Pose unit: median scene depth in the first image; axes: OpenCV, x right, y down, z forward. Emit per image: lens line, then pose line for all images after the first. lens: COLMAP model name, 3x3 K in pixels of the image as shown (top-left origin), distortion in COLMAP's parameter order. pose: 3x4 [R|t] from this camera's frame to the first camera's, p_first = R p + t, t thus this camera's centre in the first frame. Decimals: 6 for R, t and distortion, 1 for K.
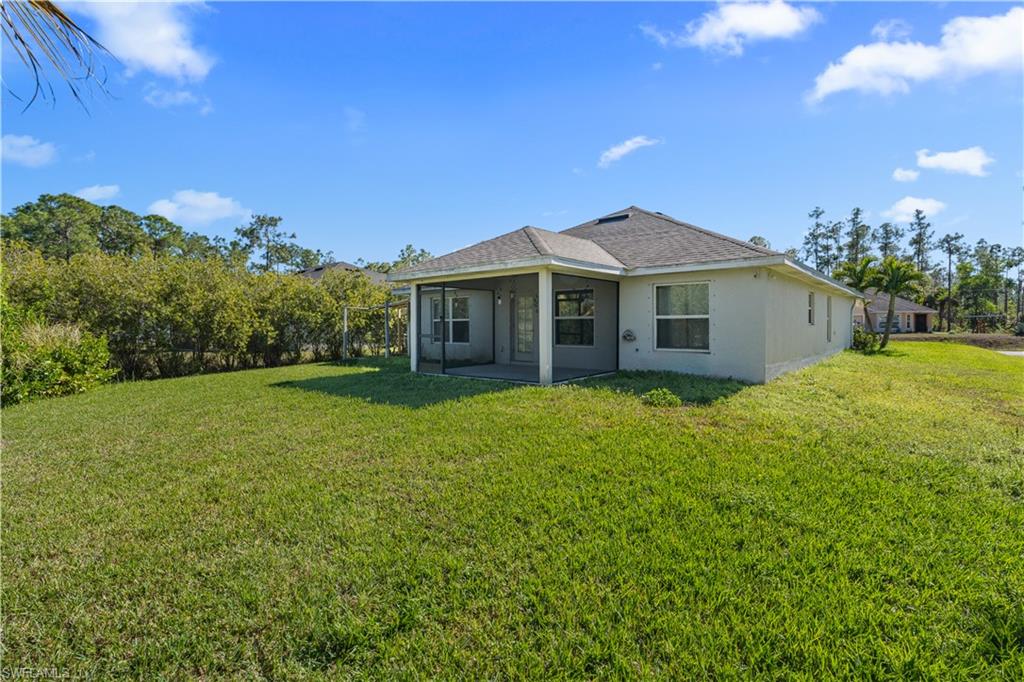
lens RADIAL K [[463.9, 0, 514.3], [0, 463.9, 336.8], [0, 0, 1]] dist [-0.003794, -0.000415]
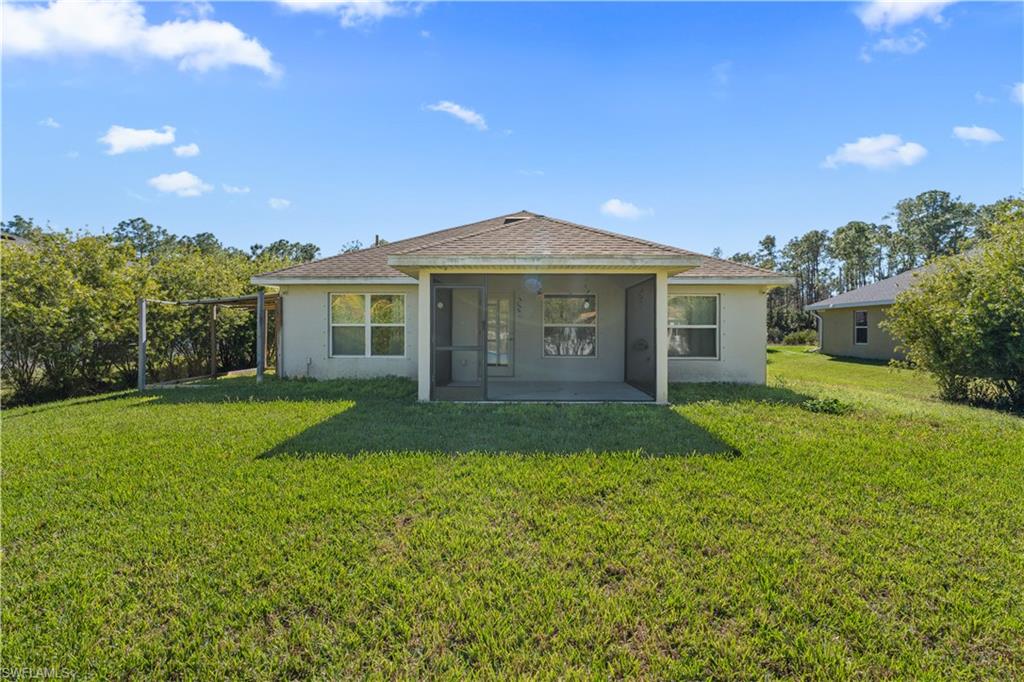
lens RADIAL K [[463.9, 0, 514.3], [0, 463.9, 336.8], [0, 0, 1]] dist [-0.003794, -0.000415]
pose [[0.782811, 0.000496, 0.622259, -0.521889], [0.008521, 0.999897, -0.011515, -0.009808], [-0.622201, 0.014316, 0.782727, 0.368979]]
